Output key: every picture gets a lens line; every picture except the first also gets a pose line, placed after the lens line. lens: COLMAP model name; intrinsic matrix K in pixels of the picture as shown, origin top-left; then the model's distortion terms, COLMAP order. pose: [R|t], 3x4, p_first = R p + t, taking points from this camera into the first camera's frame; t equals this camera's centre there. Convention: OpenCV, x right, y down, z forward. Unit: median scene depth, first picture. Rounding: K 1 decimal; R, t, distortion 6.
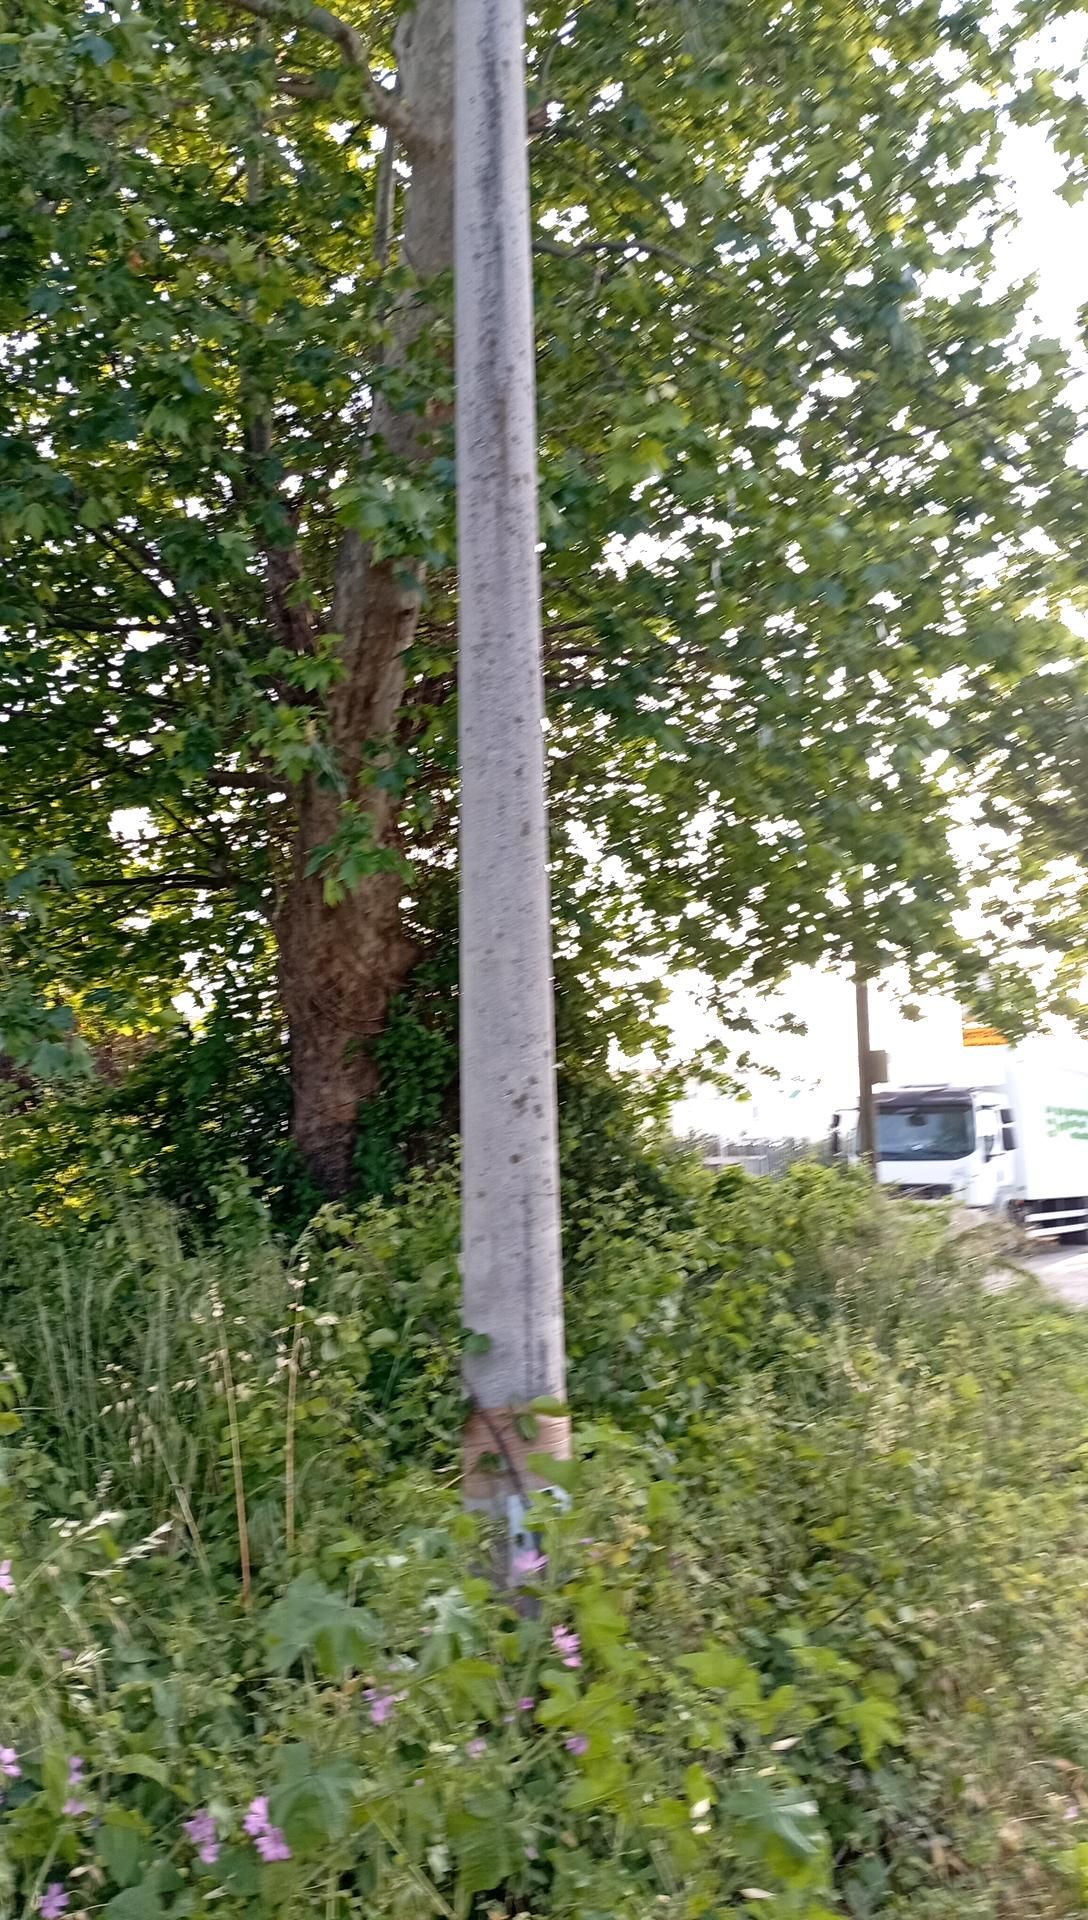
lens RADIAL K [[1539.2, 0, 544.4], [0, 1539.2, 963.9], [0, 0, 1]] dist [0.003417, -0.003657]
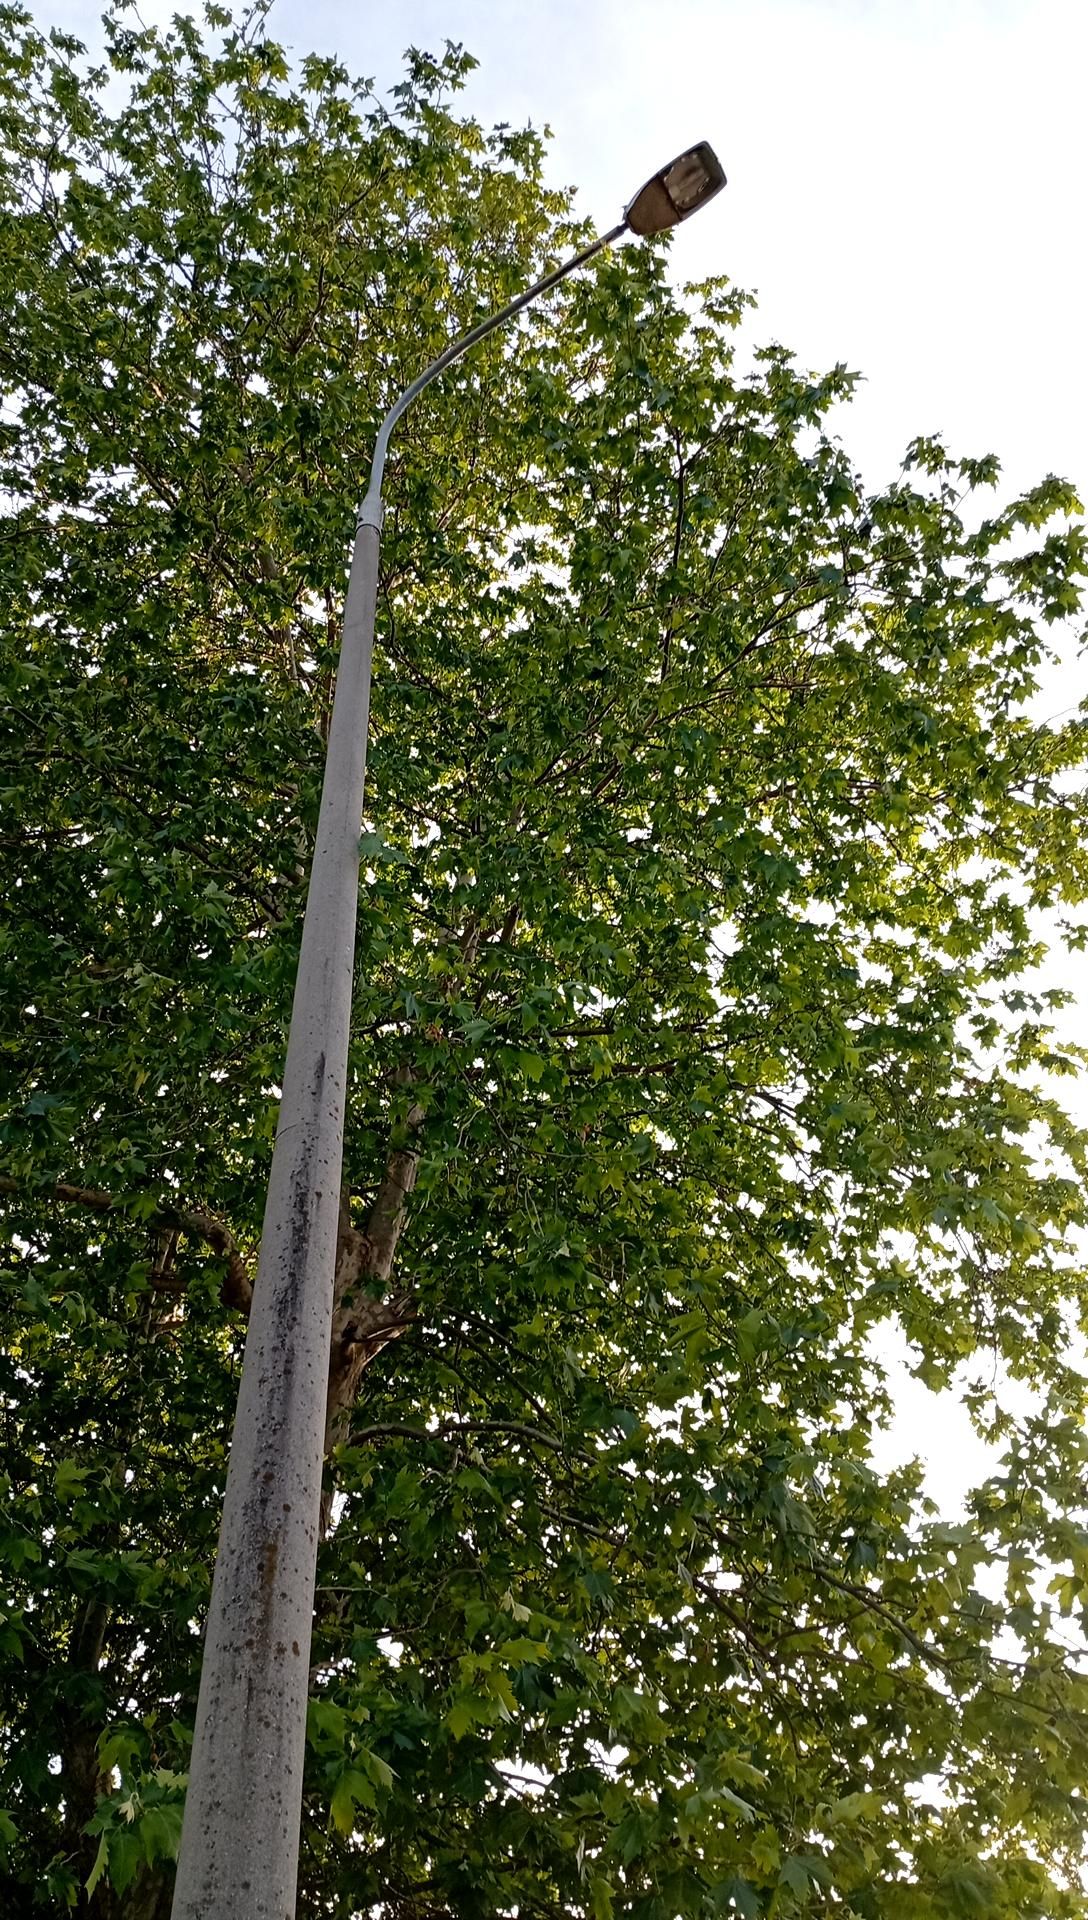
lens RADIAL K [[1539.2, 0, 537.3], [0, 1539.2, 963.8], [0, 0, 1]] dist [0.003417, -0.003657]
pose [[0.998108, 0.007410, 0.061040, 0.021577], [0.036372, 0.729260, -0.683270, -0.023463], [-0.049577, 0.684197, 0.727610, 0.103391]]
